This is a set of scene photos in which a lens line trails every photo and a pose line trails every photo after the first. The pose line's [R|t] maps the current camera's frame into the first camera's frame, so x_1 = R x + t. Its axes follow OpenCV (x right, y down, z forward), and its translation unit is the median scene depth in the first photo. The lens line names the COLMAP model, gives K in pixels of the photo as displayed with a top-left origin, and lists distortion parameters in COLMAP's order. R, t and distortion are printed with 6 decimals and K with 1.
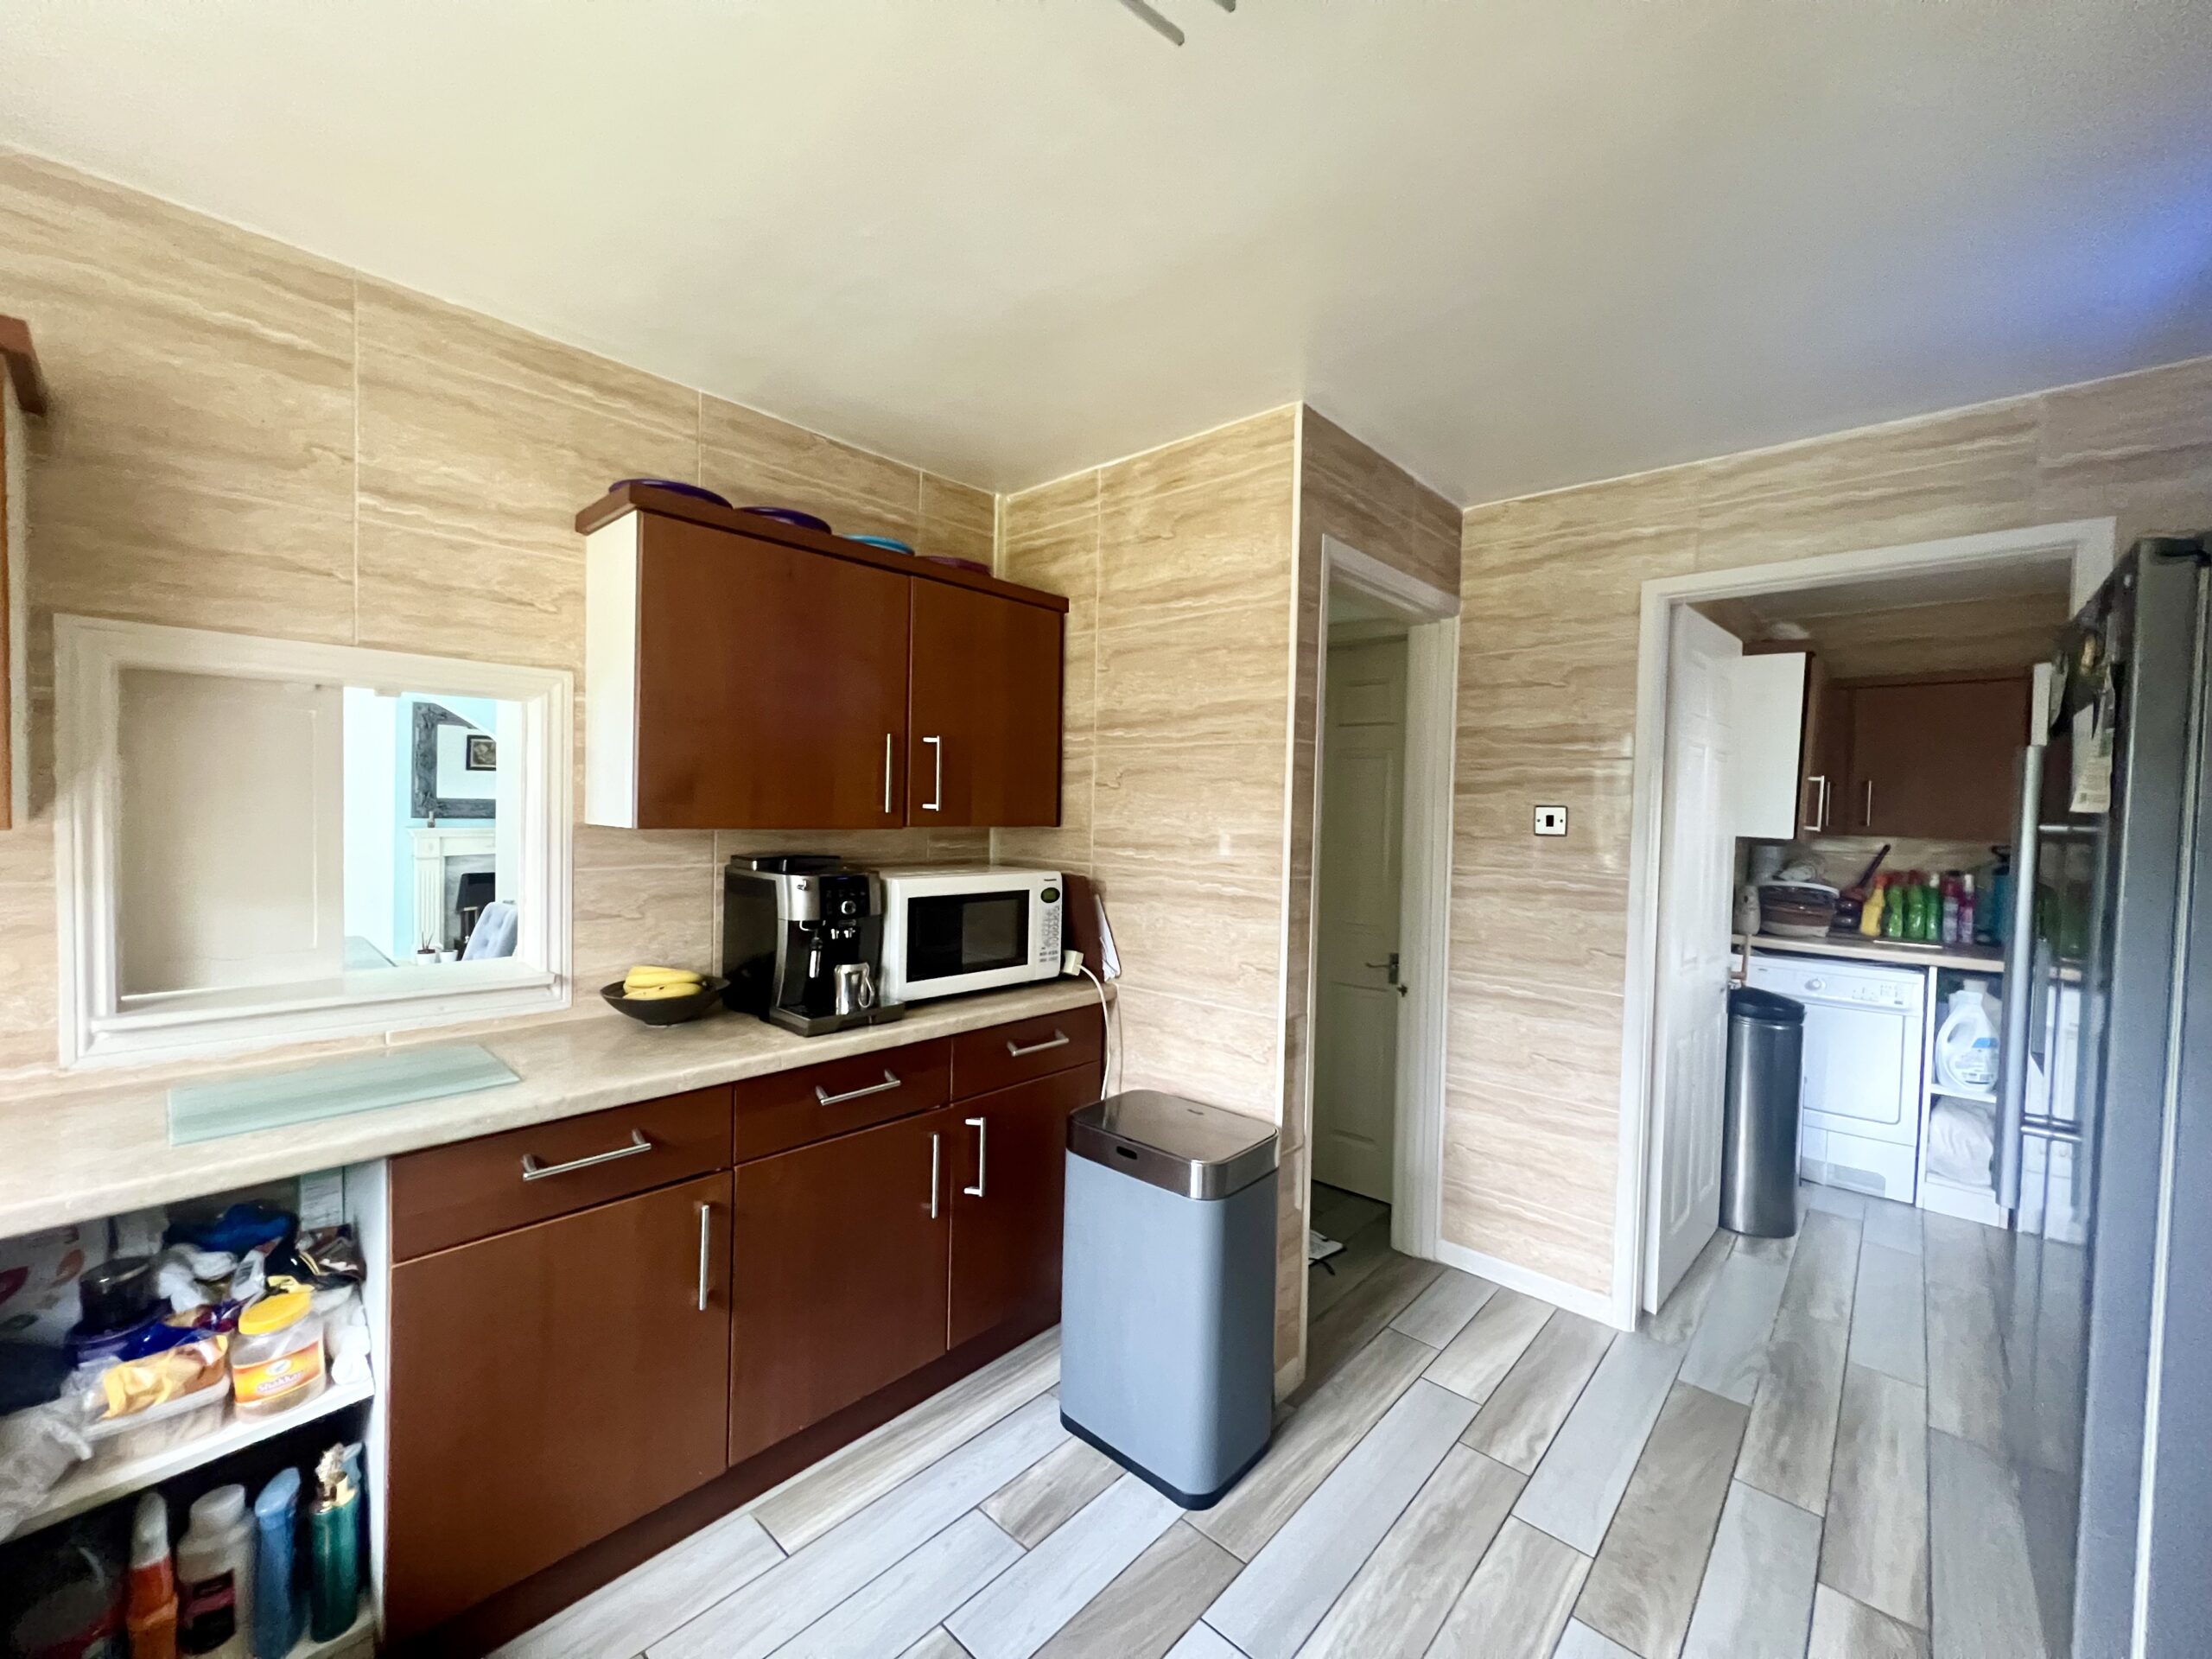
lens RADIAL K [[885.4, 0, 1105.1], [0, 885.4, 828.0], [0, 0, 1]] dist [0.004234, -0.000589]
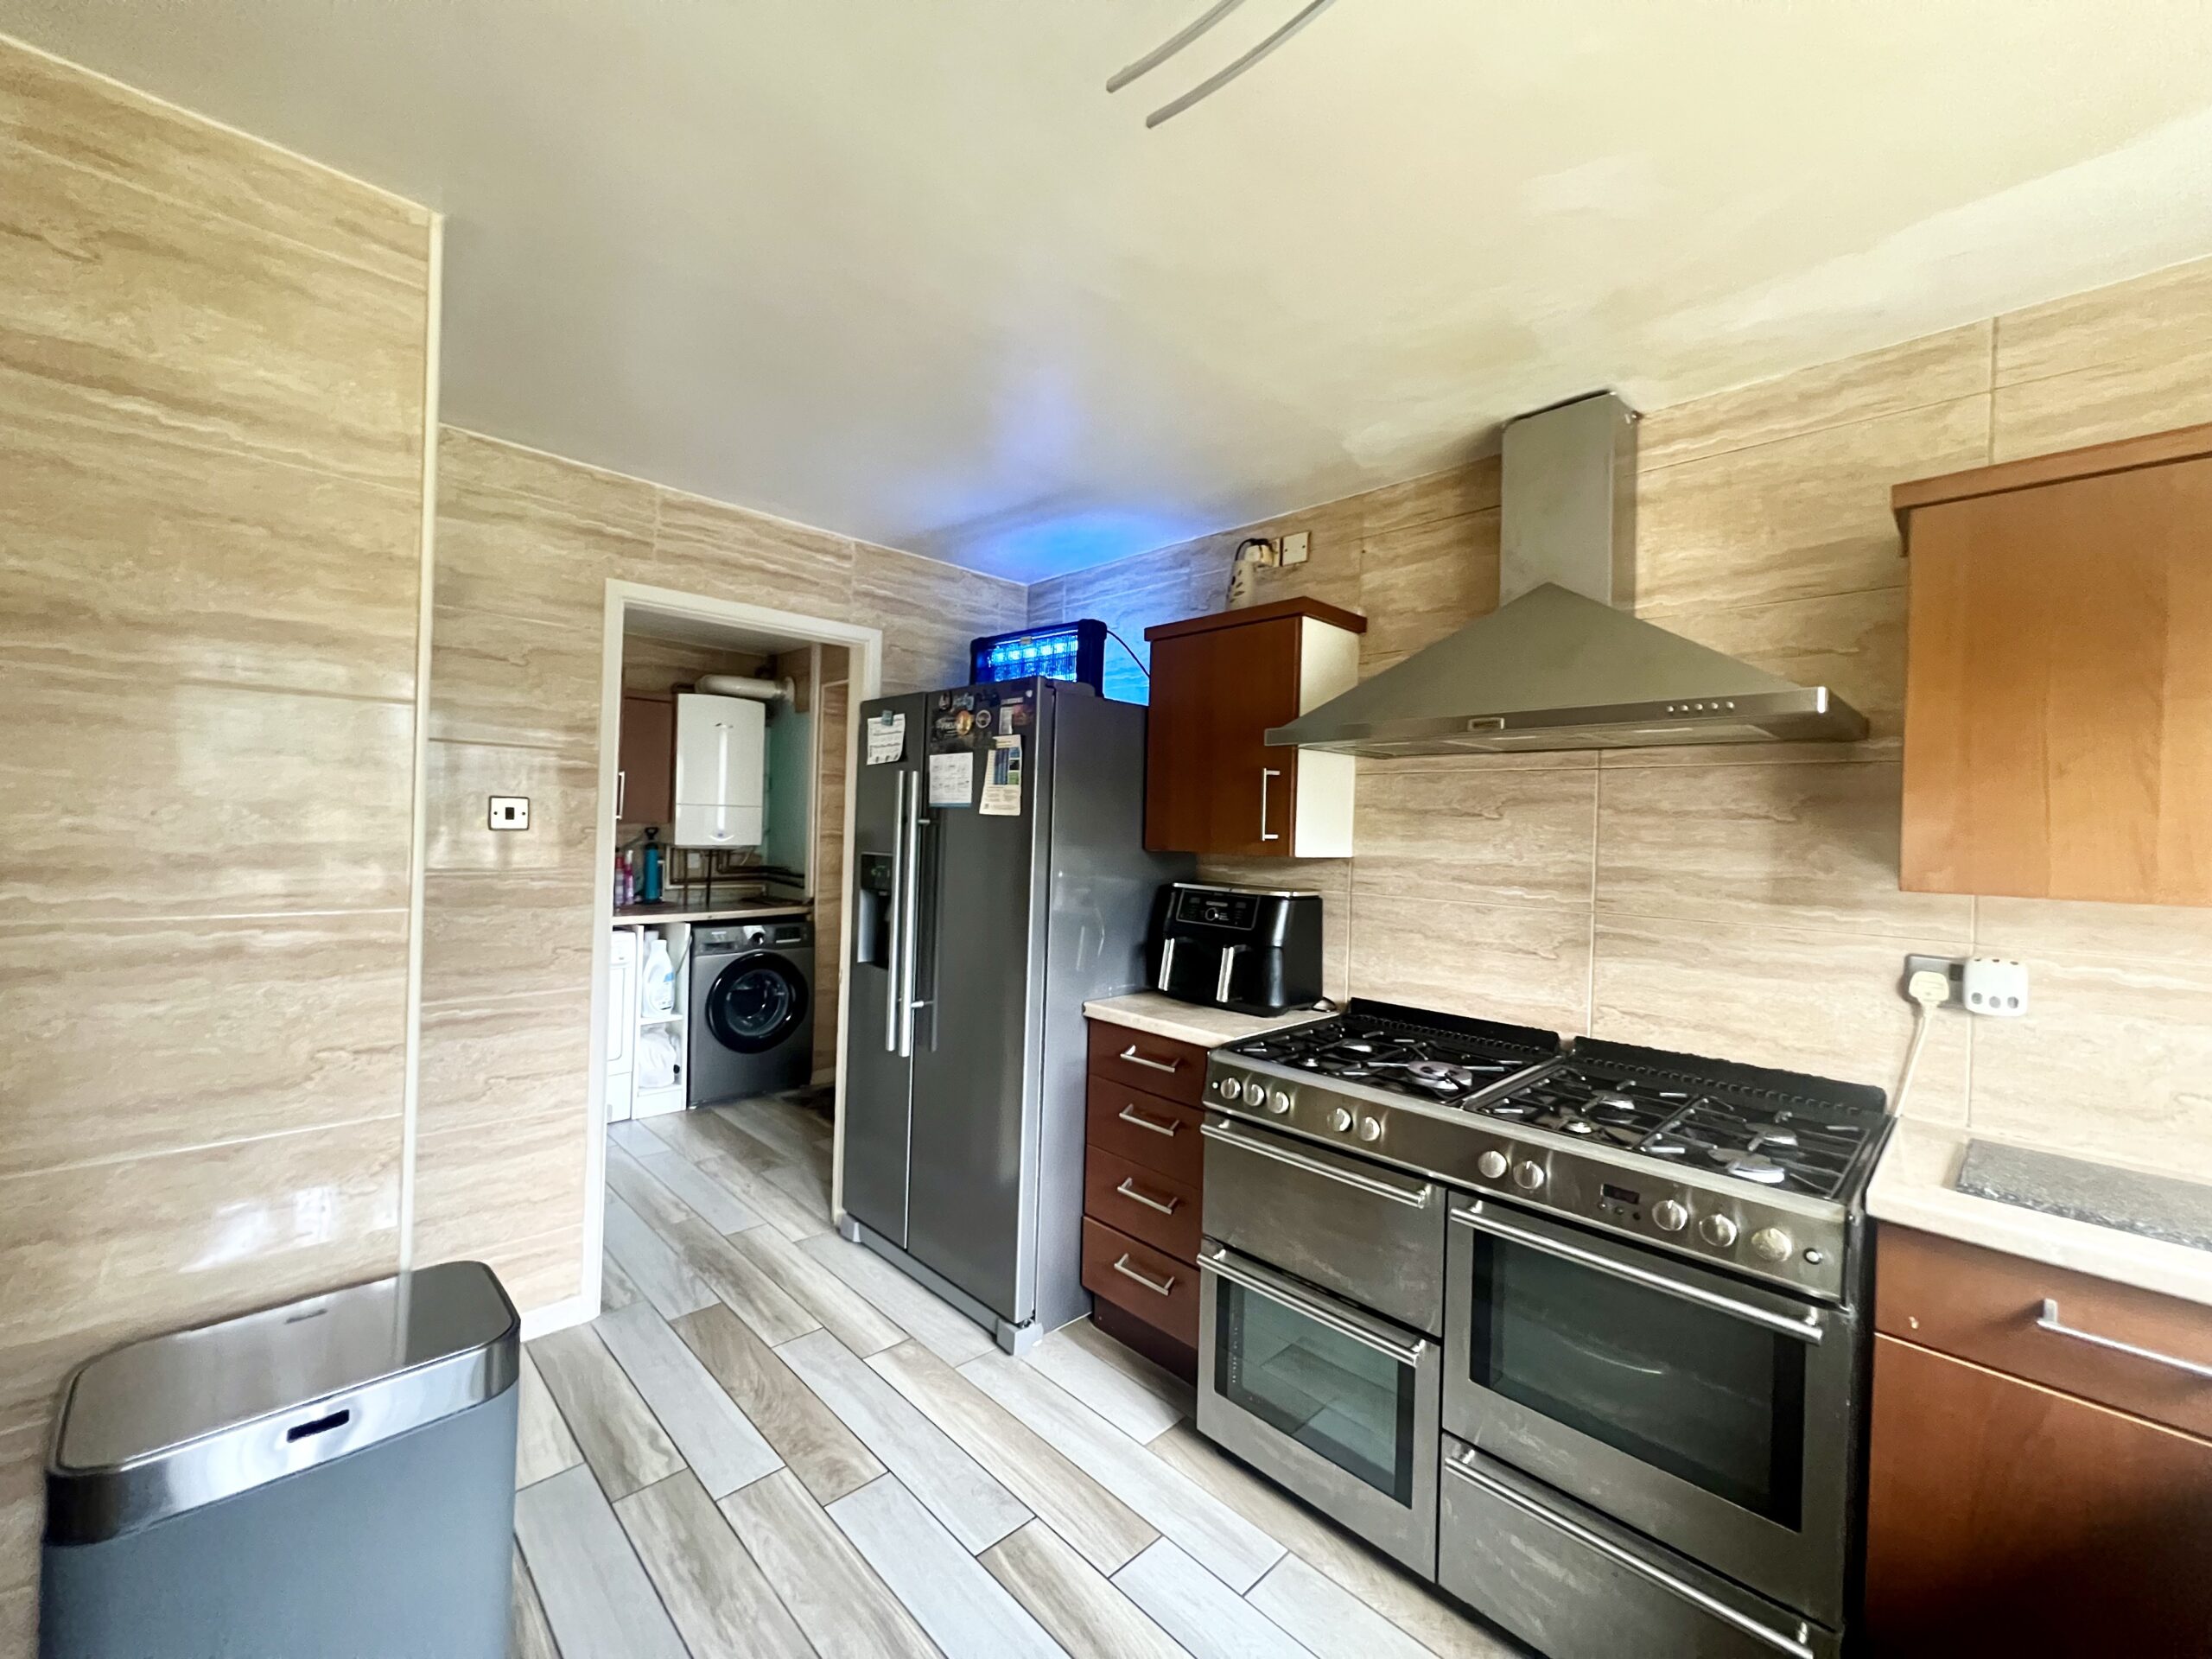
lens RADIAL K [[889.8, 0, 1105.8], [0, 889.8, 827.2], [0, 0, 1]] dist [-0.002162, 0.001154]
pose [[0.056467, -0.022218, 0.998157, -0.378497], [-0.005678, 0.999729, 0.022574, -0.018647], [-0.998388, -0.006943, 0.056325, 0.365793]]
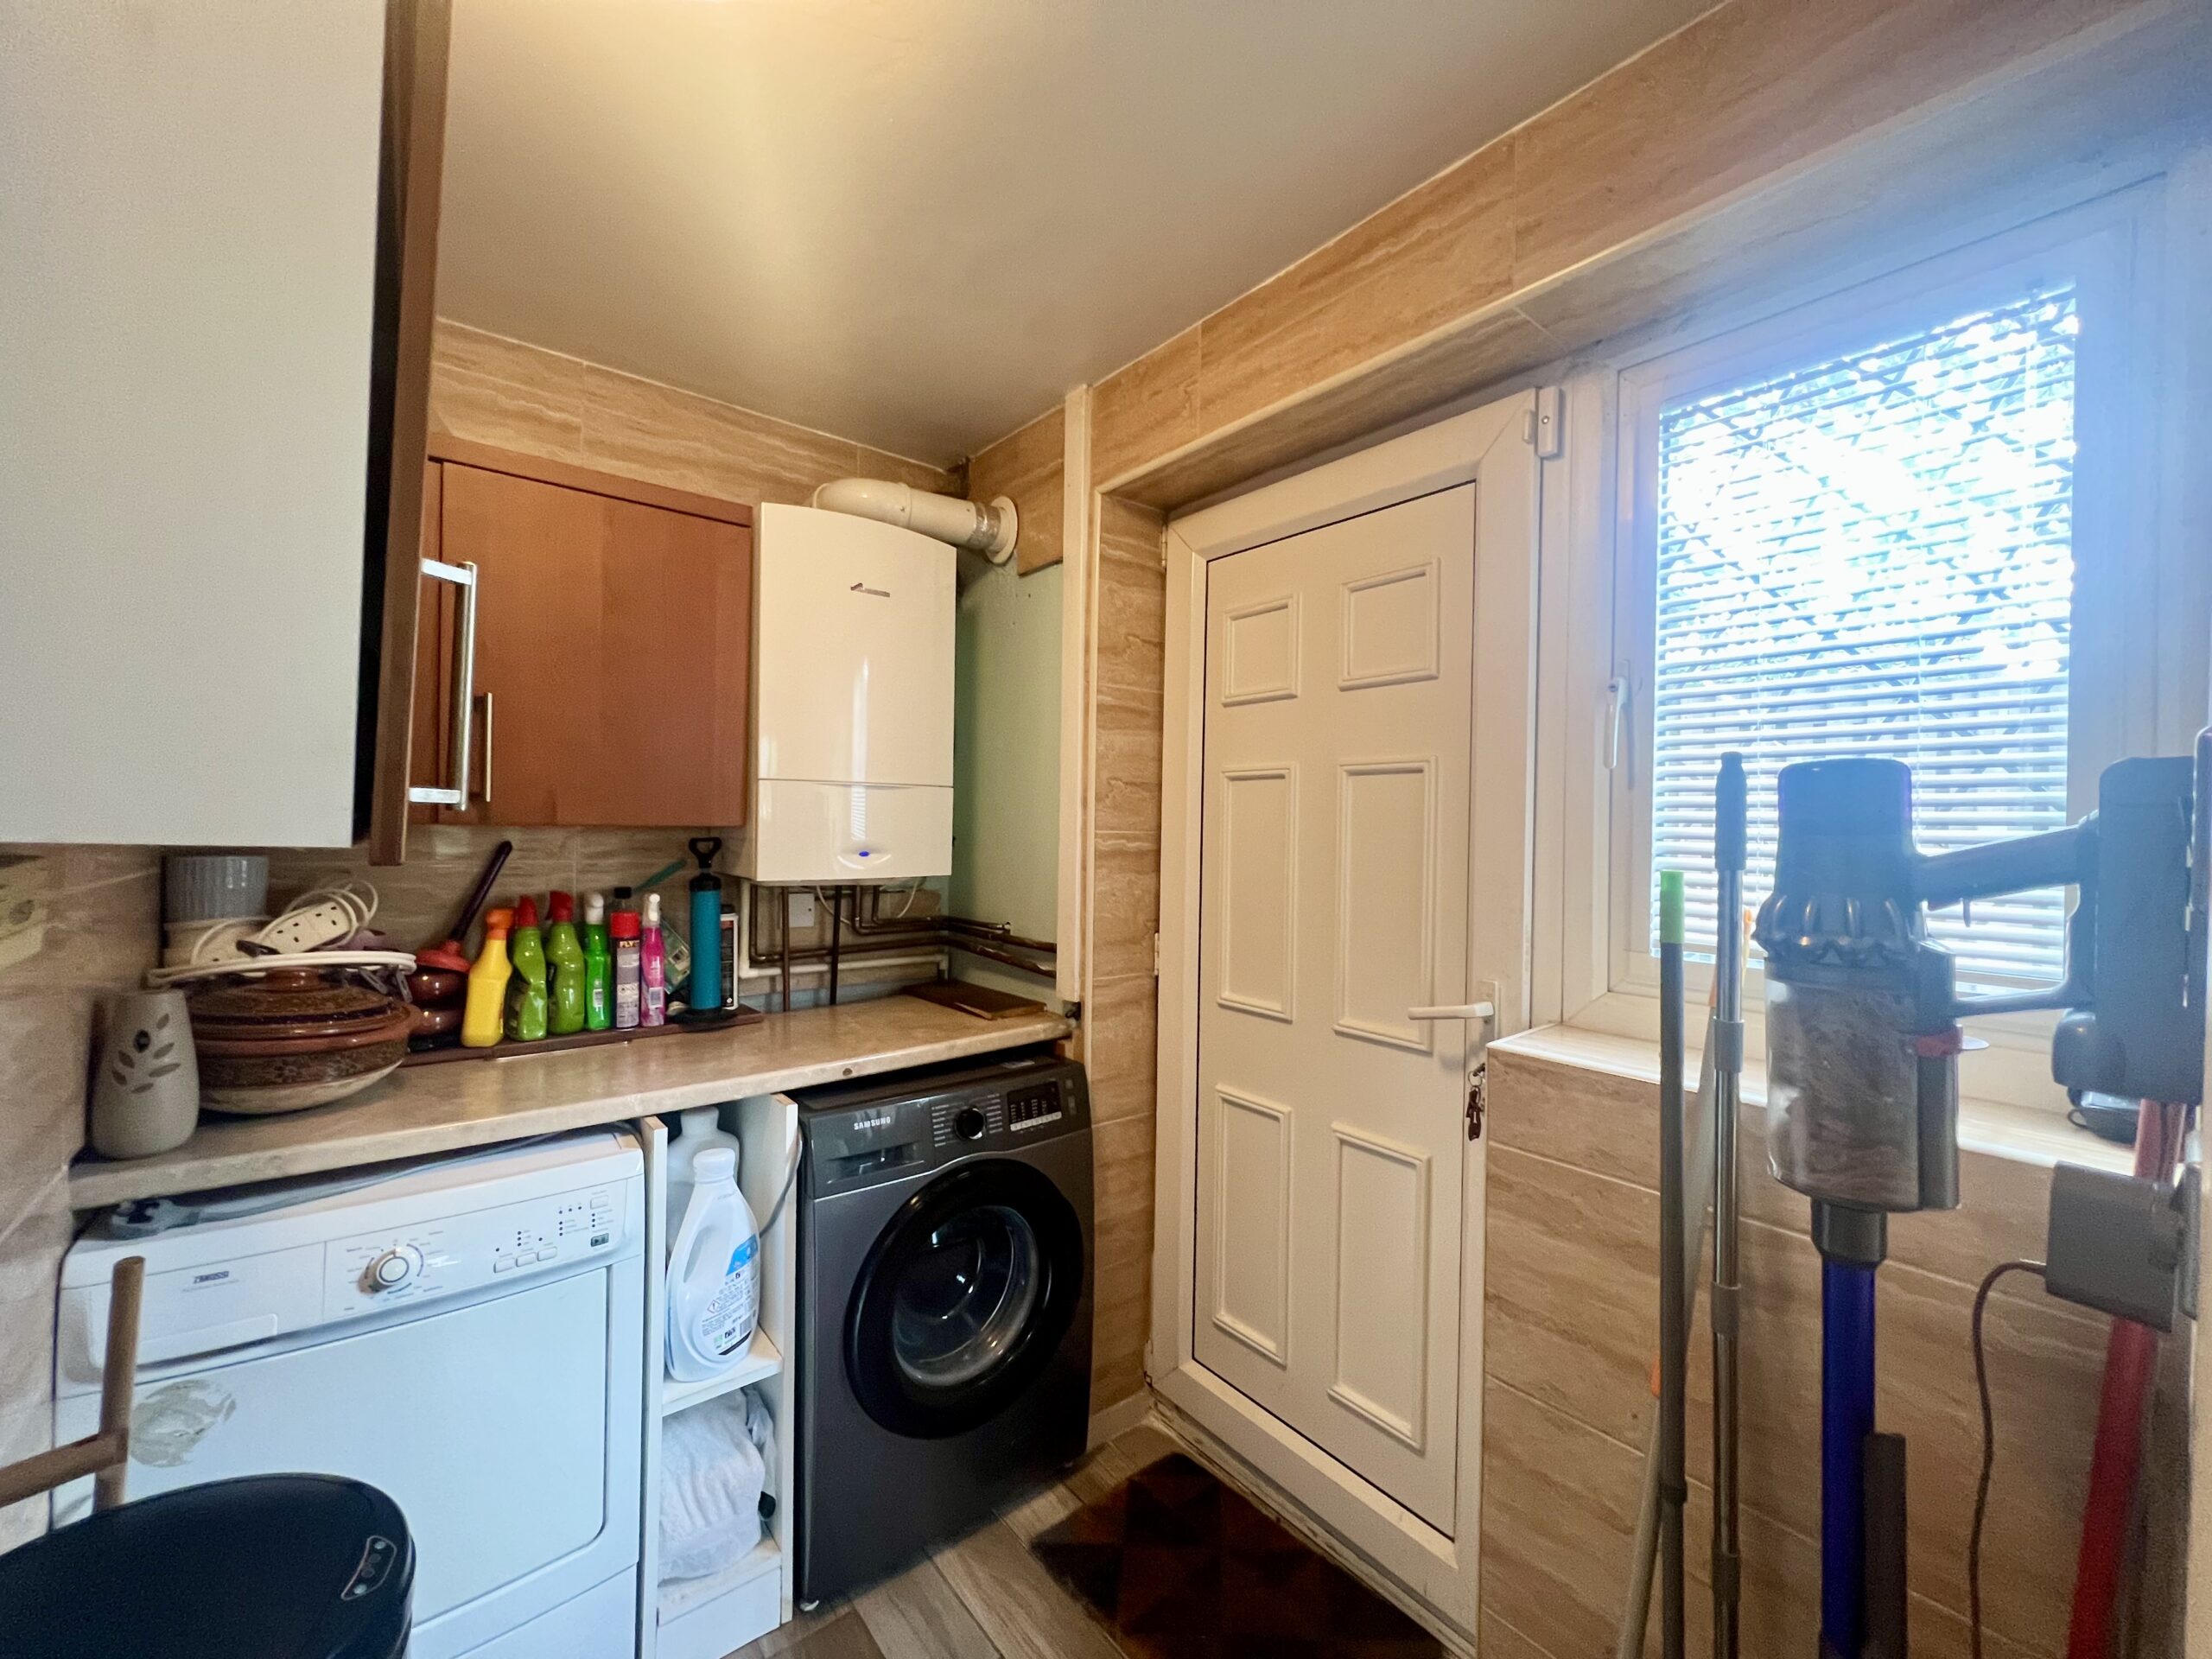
lens RADIAL K [[889.8, 0, 1103.9], [0, 889.8, 836.3], [0, 0, 1]] dist [-0.002162, 0.001154]
pose [[0.152821, -0.033557, 0.987684, 0.728394], [0.006127, 0.999436, 0.033008, 0.004600], [-0.988235, 0.001008, 0.152940, 0.964677]]
